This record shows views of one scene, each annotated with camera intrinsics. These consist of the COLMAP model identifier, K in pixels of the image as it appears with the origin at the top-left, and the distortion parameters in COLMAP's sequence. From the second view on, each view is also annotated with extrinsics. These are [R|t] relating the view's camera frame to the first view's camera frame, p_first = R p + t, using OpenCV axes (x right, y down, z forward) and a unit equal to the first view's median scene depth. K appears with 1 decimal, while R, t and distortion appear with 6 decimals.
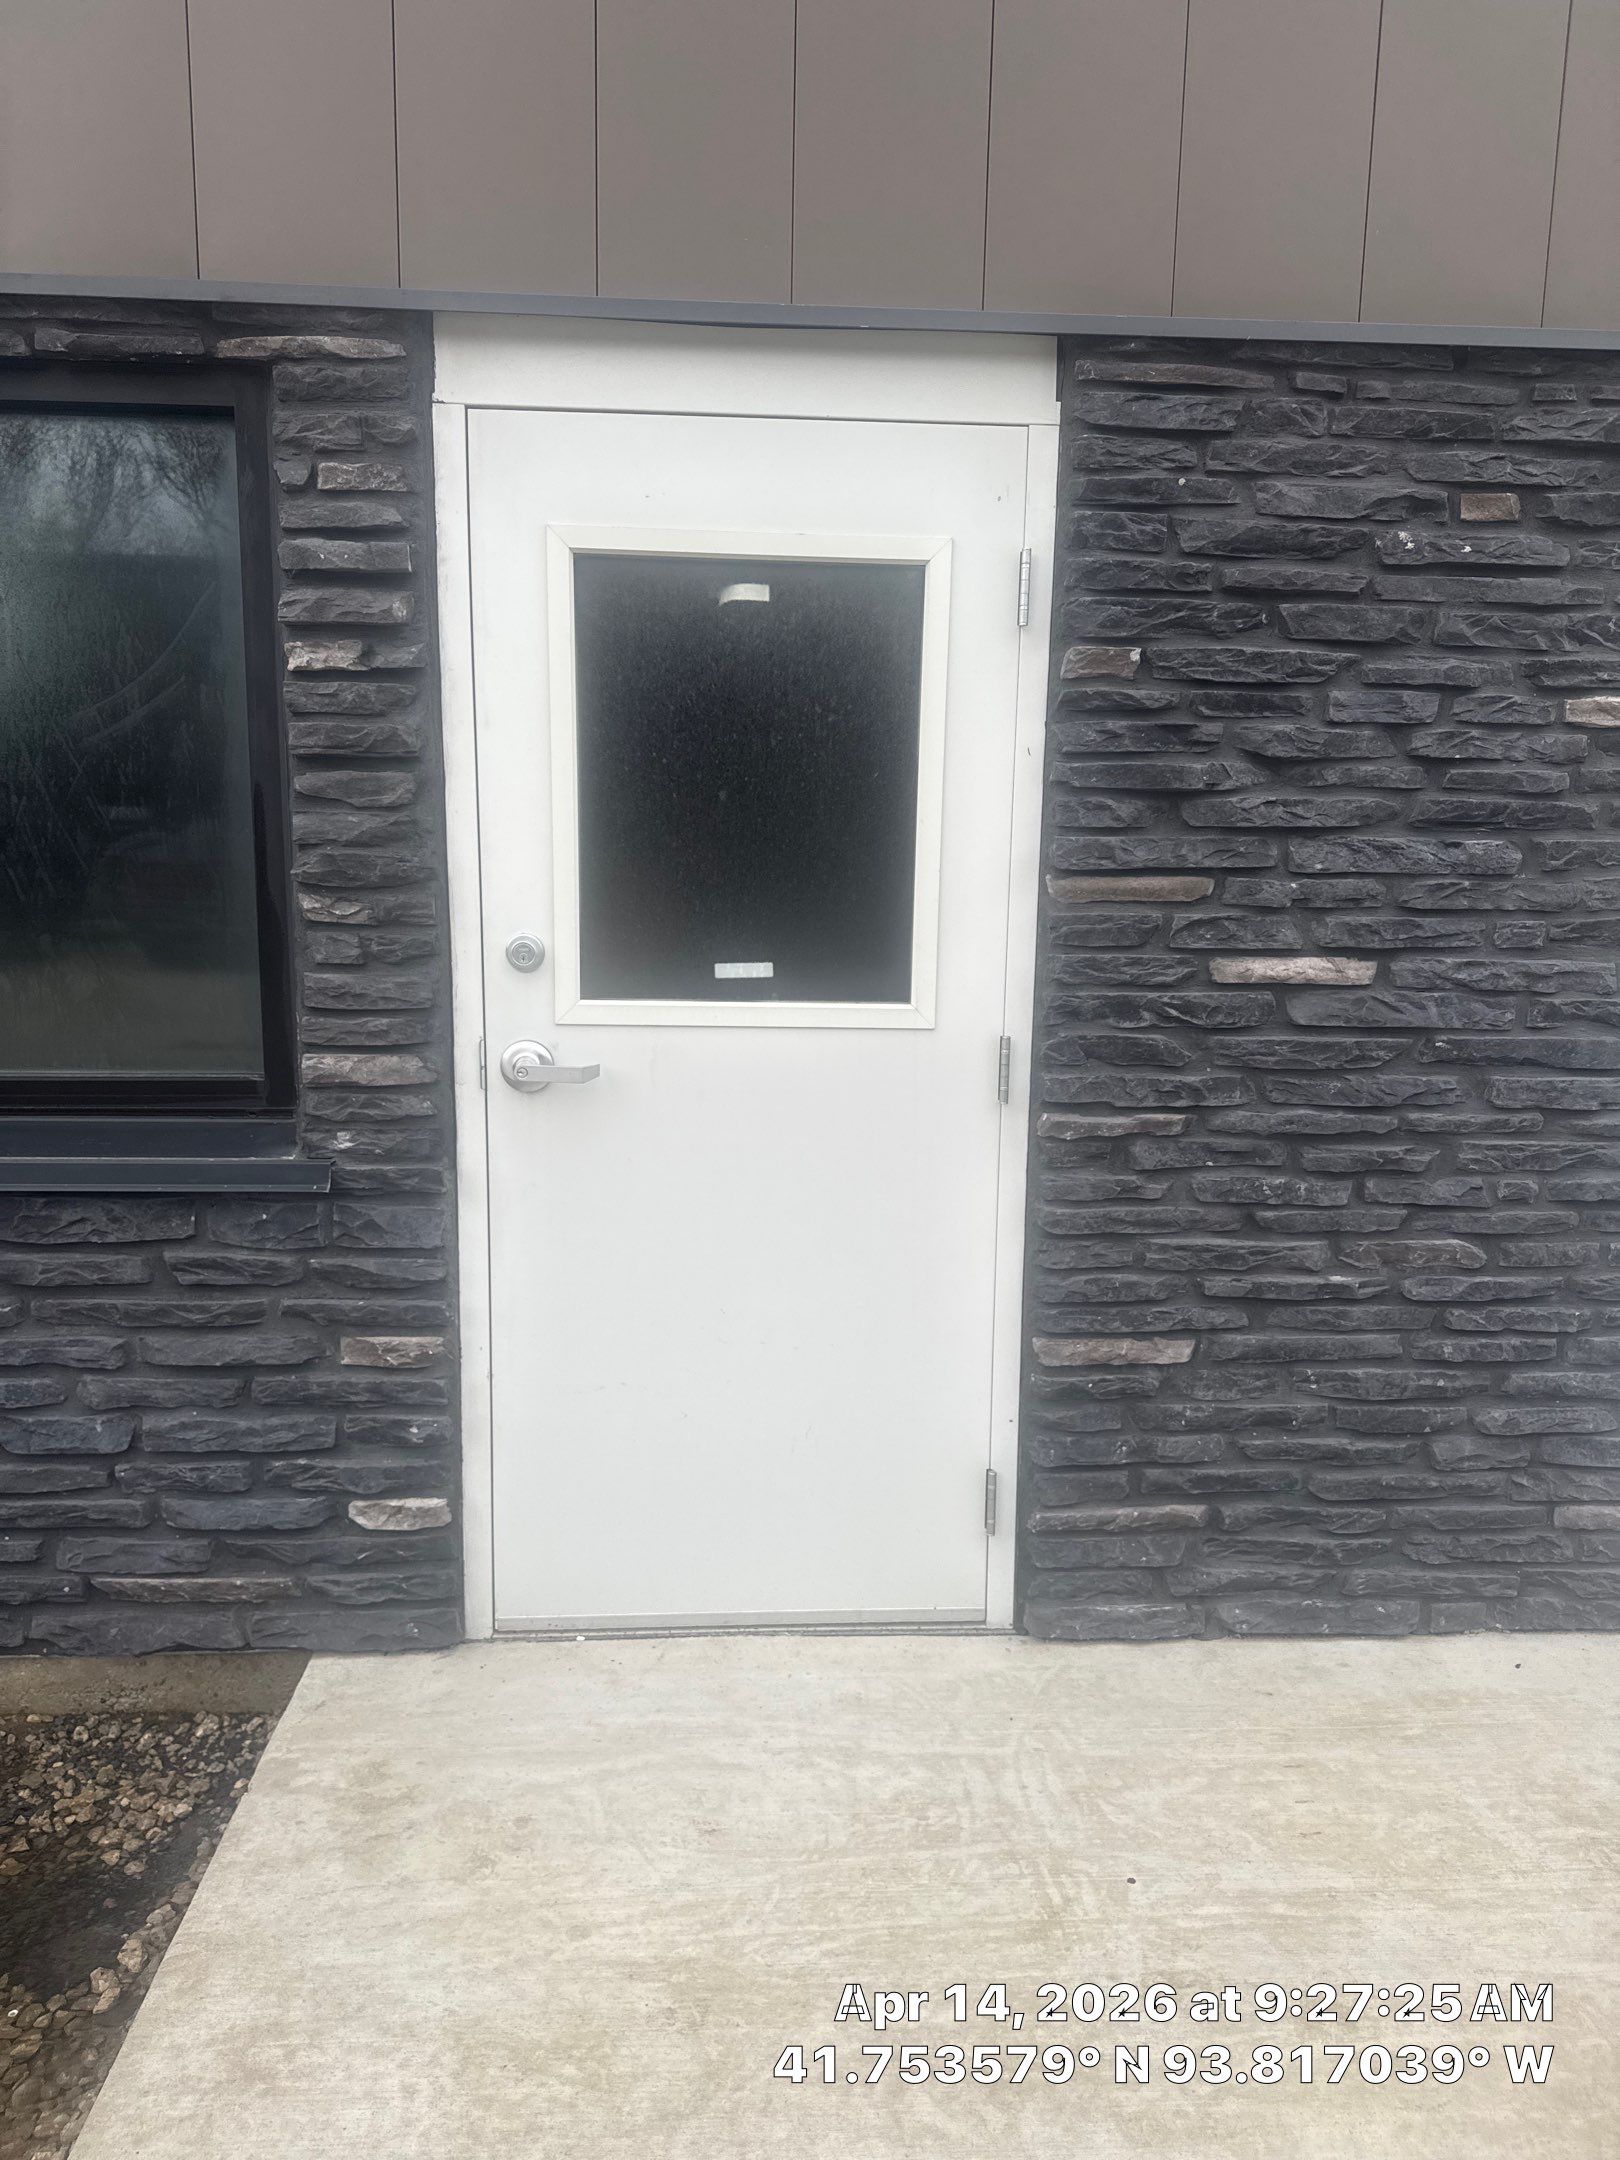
lens RADIAL K [[1650.8, 0, 817.5], [0, 1650.8, 1070.5], [0, 0, 1]] dist [0.048032, -0.084800]
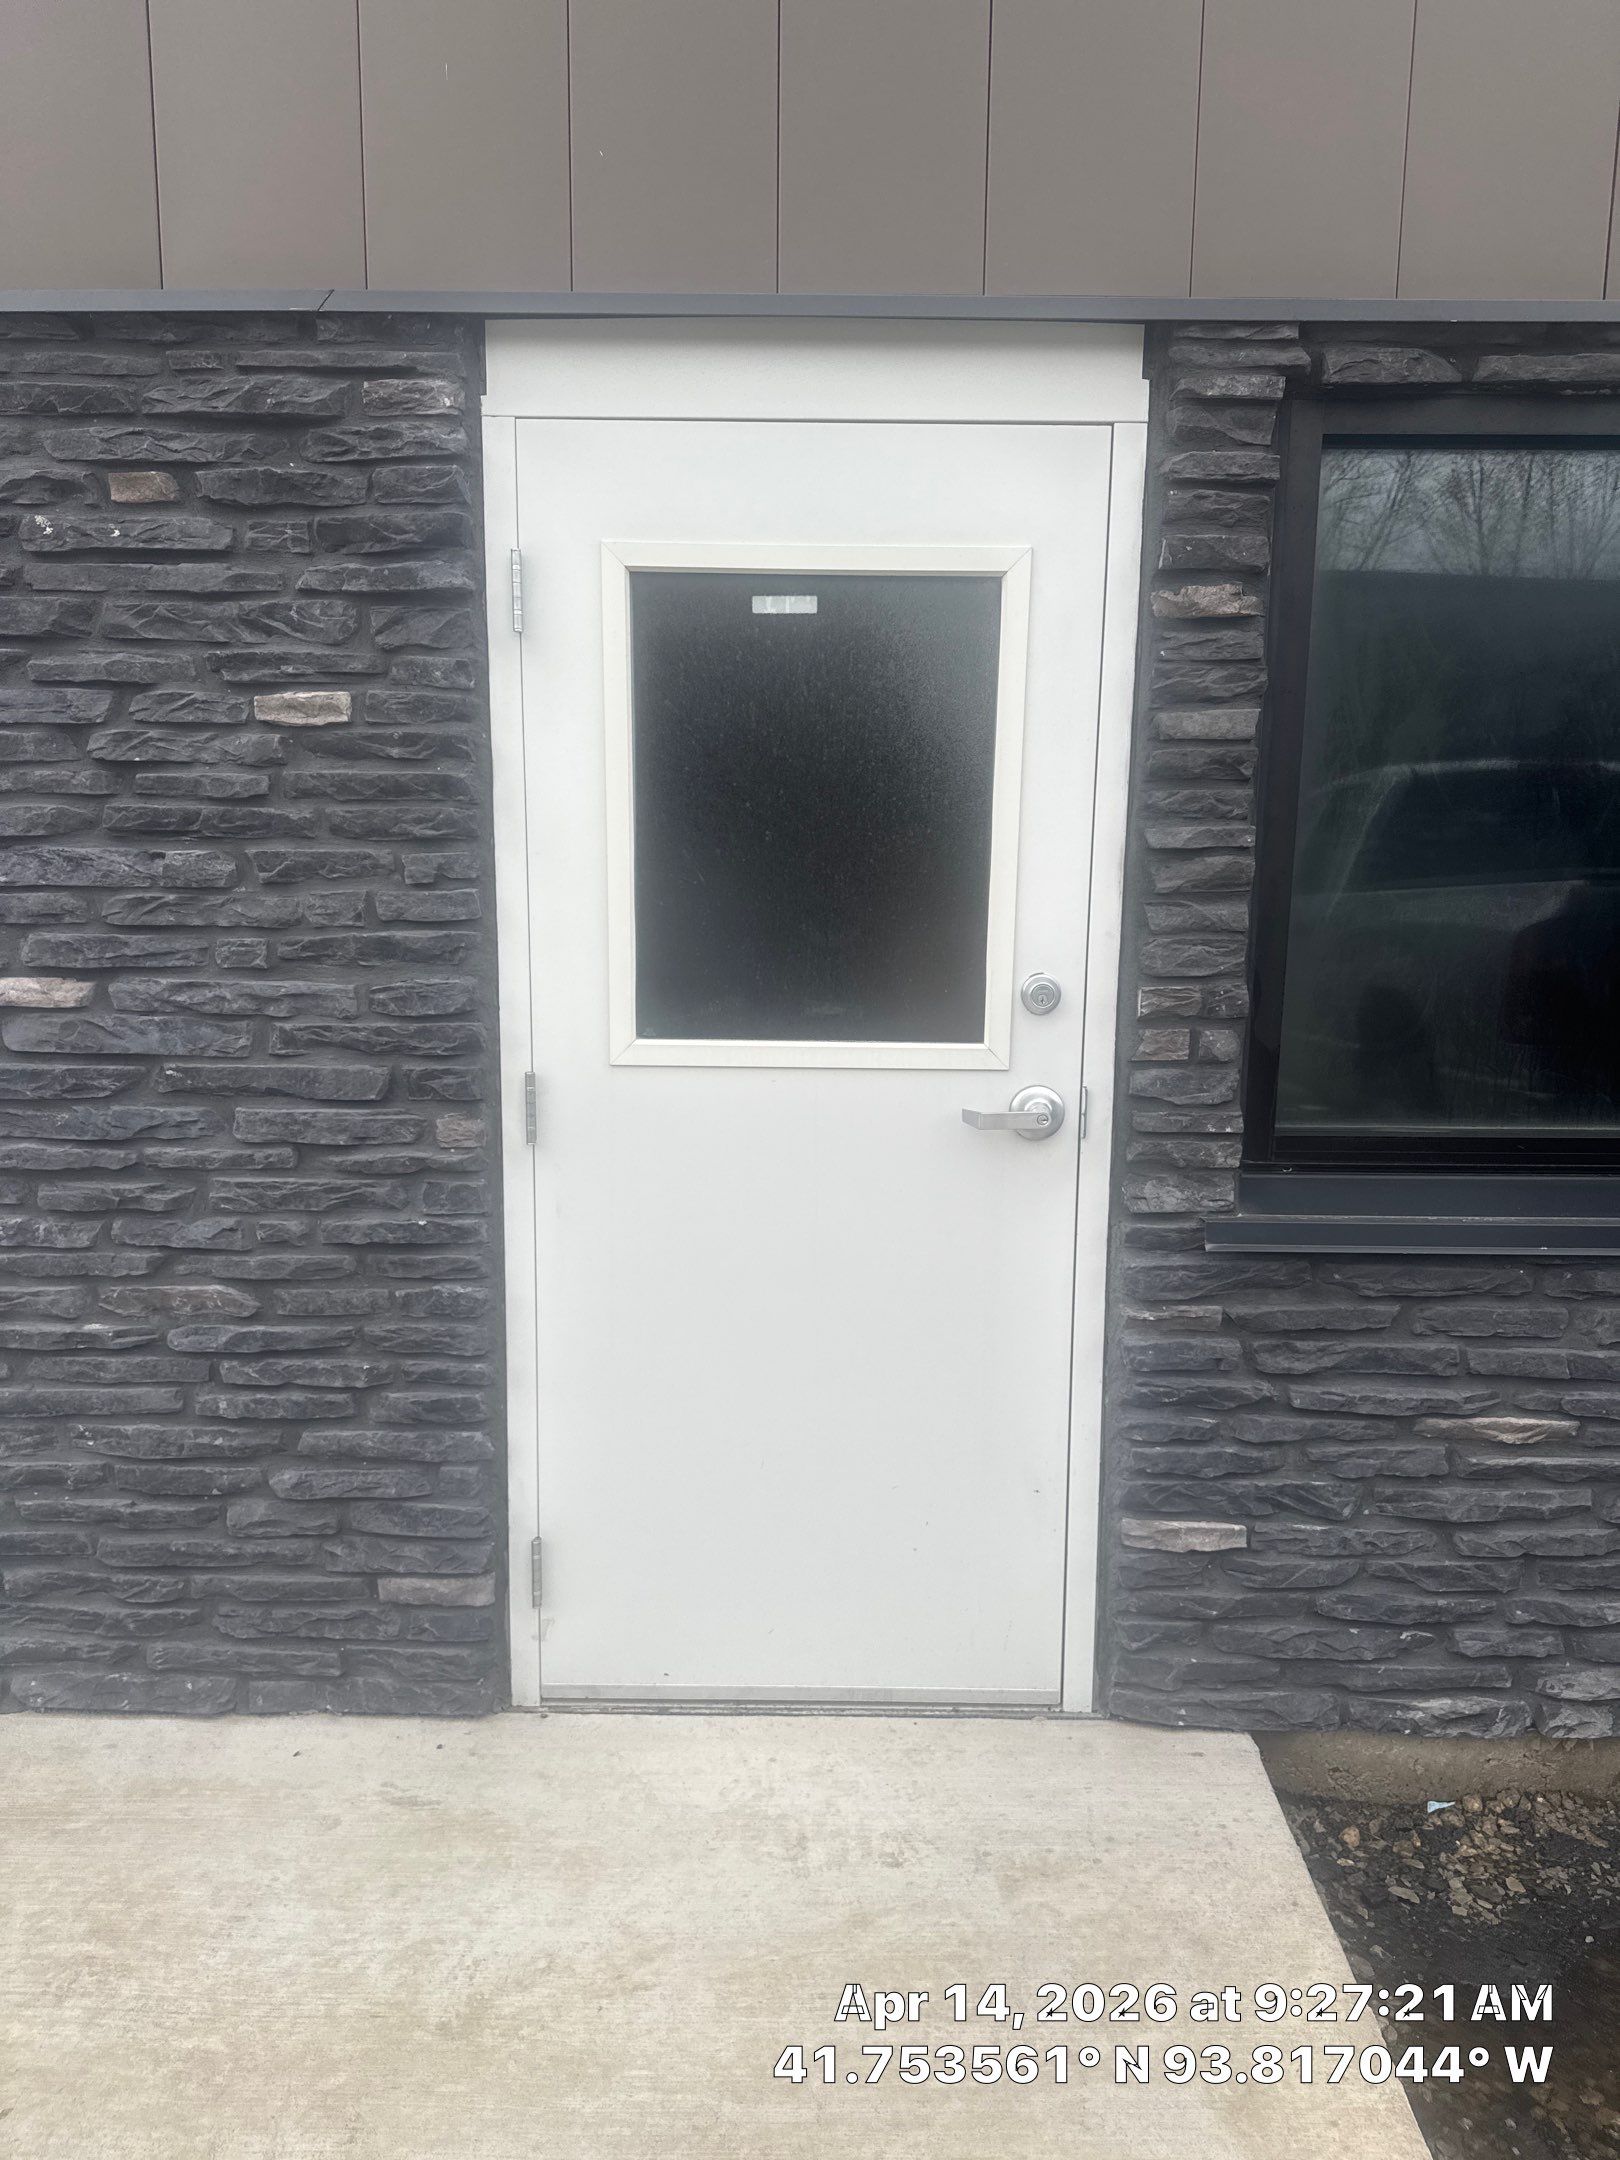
lens RADIAL K [[1747.6, 0, 814.6], [0, 1747.6, 1113.9], [0, 0, 1]] dist [0.056514, -0.118326]
pose [[0.997038, 0.004146, -0.076794, 0.800299], [-0.004162, 0.999991, -0.000048, 0.005638], [0.076793, 0.000368, 0.997047, 0.055512]]
